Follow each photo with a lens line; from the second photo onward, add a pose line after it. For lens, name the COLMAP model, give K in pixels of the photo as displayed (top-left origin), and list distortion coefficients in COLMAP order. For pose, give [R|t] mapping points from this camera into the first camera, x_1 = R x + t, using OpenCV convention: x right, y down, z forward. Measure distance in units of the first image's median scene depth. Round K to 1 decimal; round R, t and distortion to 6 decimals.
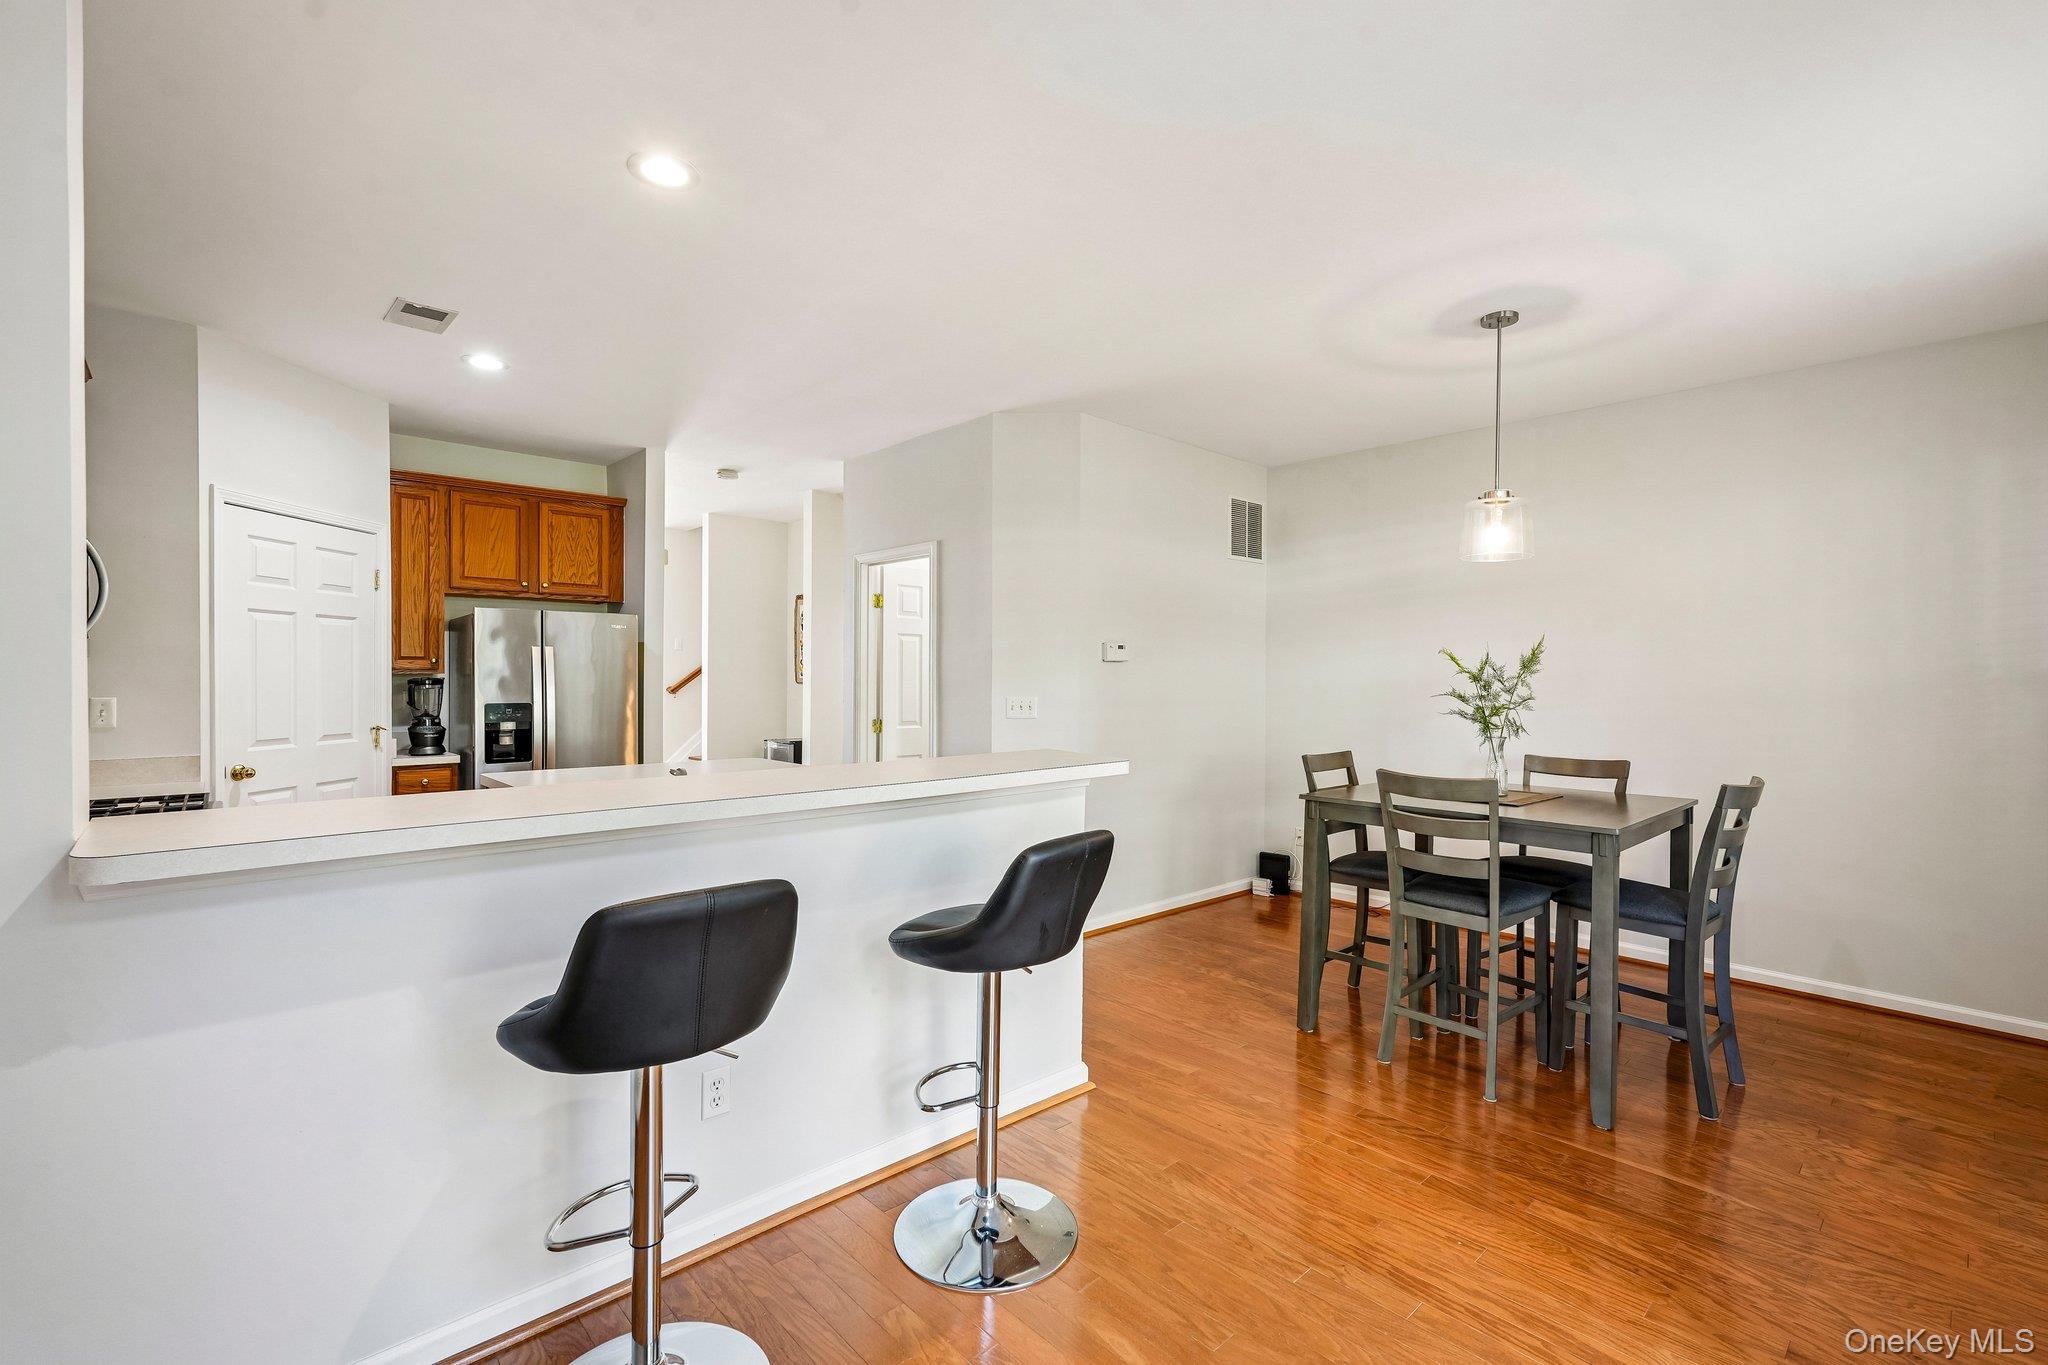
lens RADIAL K [[896.8, 0, 1022.6], [0, 896.8, 681.7], [0, 0, 1]] dist [-0.014184, 0.006645]
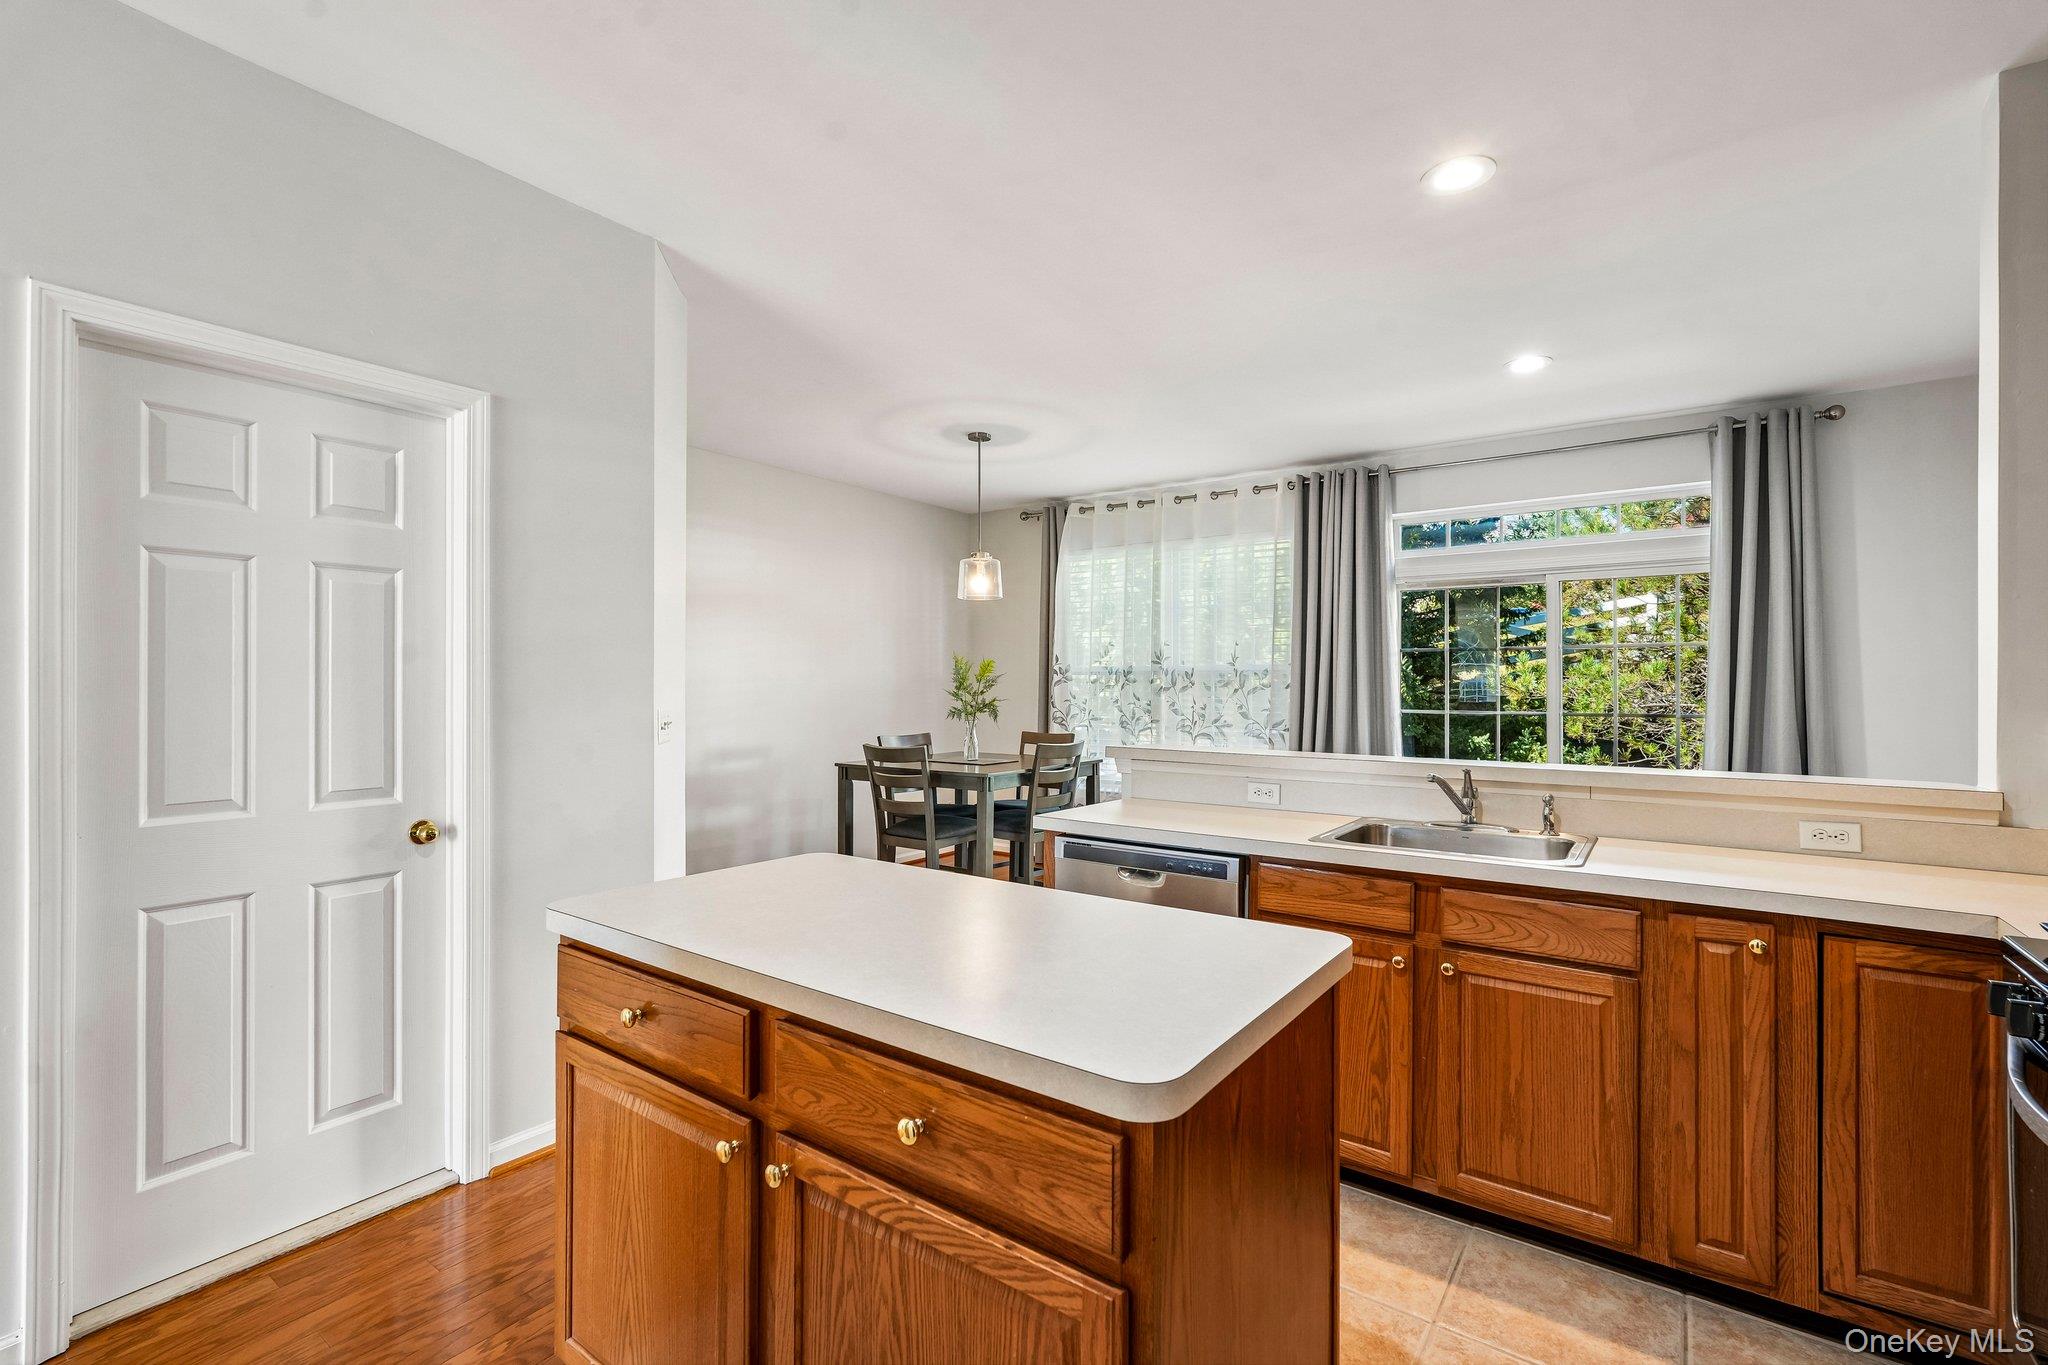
lens RADIAL K [[896.8, 0, 1026.0], [0, 896.8, 681.3], [0, 0, 1]] dist [-0.014184, 0.006645]
pose [[-0.207641, -0.004152, 0.978196, -0.657483], [0.001399, 0.999989, 0.004542, -0.002759], [-0.978204, 0.002312, -0.207633, 0.861606]]
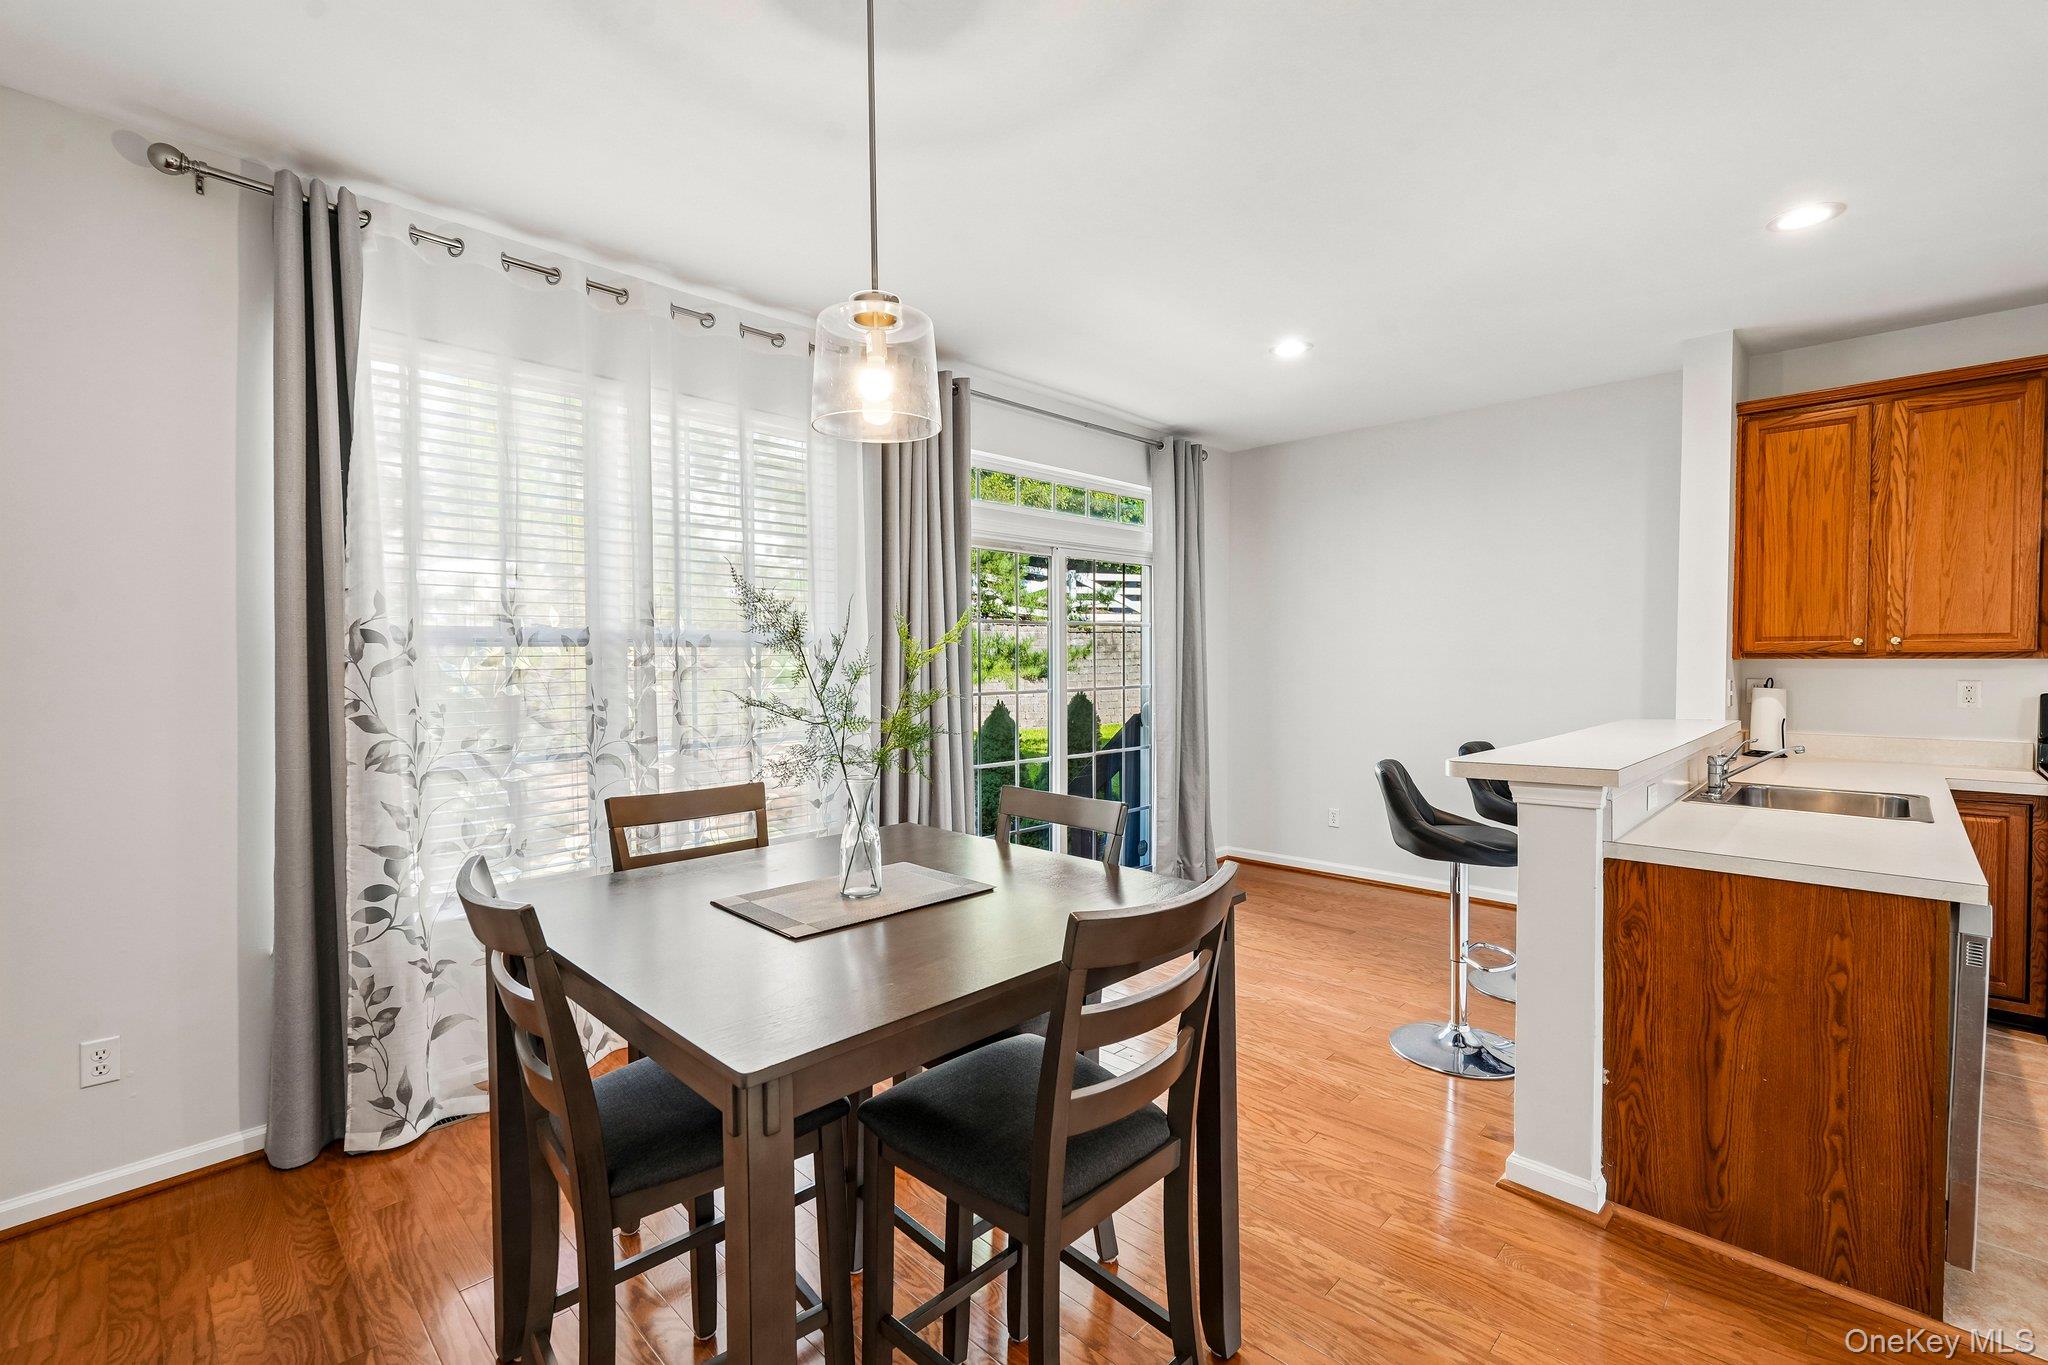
lens RADIAL K [[896.8, 0, 1029.7], [0, 896.8, 682.2], [0, 0, 1]] dist [-0.014184, 0.006645]
pose [[-0.998181, -0.003990, -0.060151, 0.331632], [-0.006244, 0.999283, 0.037333, -0.007121], [0.059959, 0.037641, -0.997491, 1.070940]]
